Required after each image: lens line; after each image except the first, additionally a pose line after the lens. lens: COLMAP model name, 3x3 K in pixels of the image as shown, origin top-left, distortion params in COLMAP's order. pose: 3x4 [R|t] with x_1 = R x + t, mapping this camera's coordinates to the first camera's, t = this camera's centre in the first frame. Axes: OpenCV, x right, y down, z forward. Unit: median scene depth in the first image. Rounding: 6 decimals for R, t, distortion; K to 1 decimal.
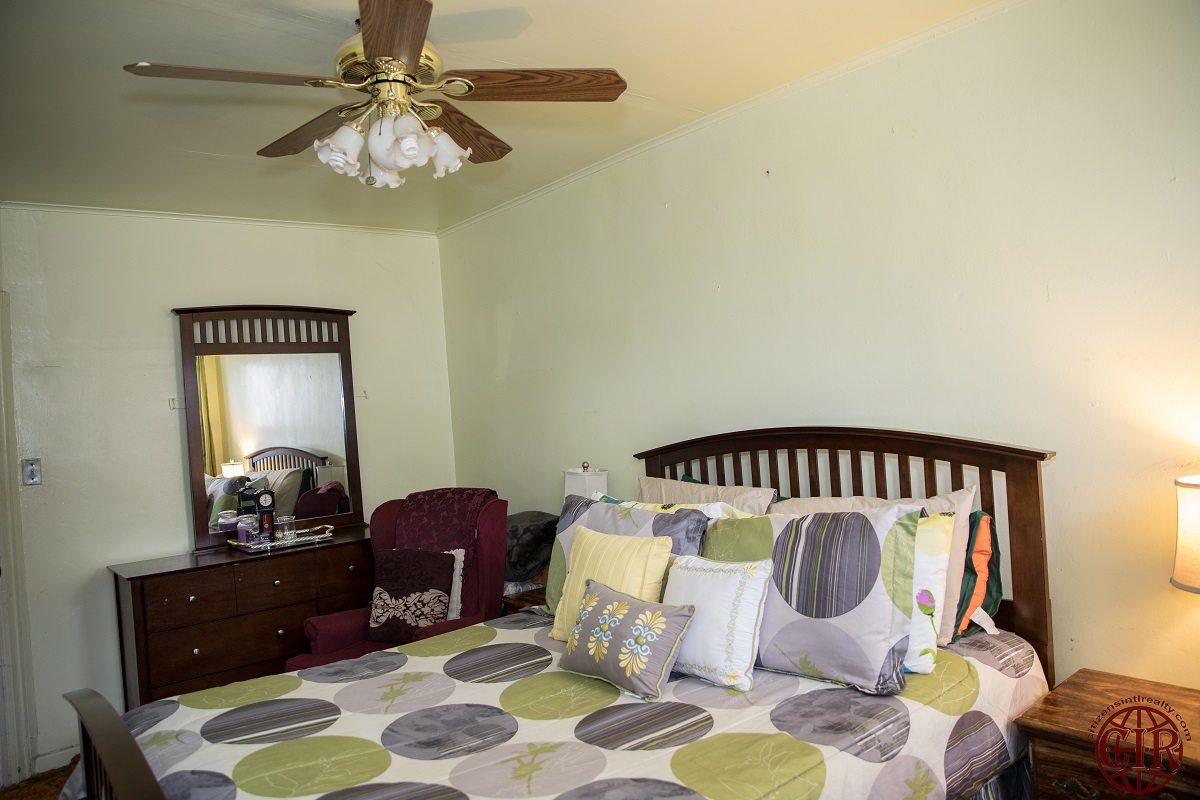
lens RADIAL K [[845.6, 0, 600.0], [0, 845.6, 400.0], [0, 0, 1]] dist [0.001162, -0.000082]
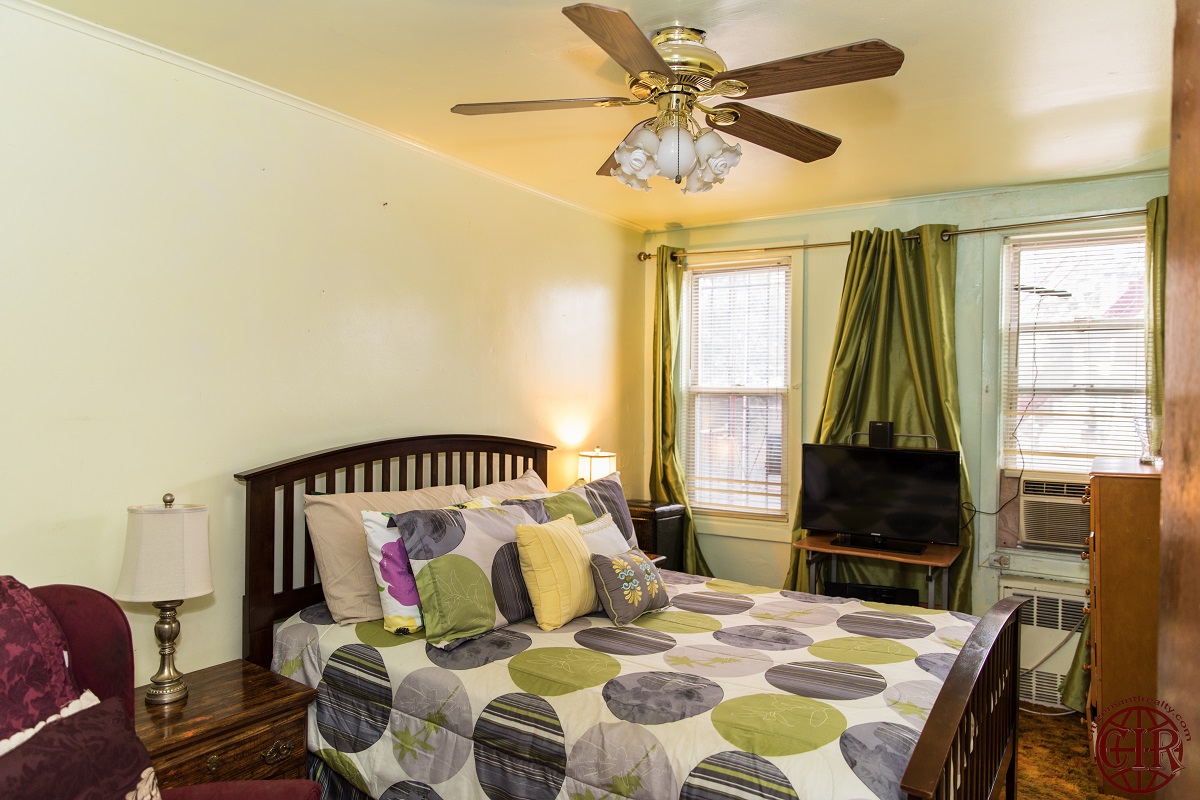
lens RADIAL K [[804.3, 0, 600.0], [0, 804.3, 400.0], [0, 0, 1]] dist [0.005423, 0.001204]
pose [[-0.317073, 0.059934, 0.946505, -1.073288], [0.010551, 0.998162, -0.059671, 0.062238], [-0.948342, -0.008933, -0.317123, 1.320332]]
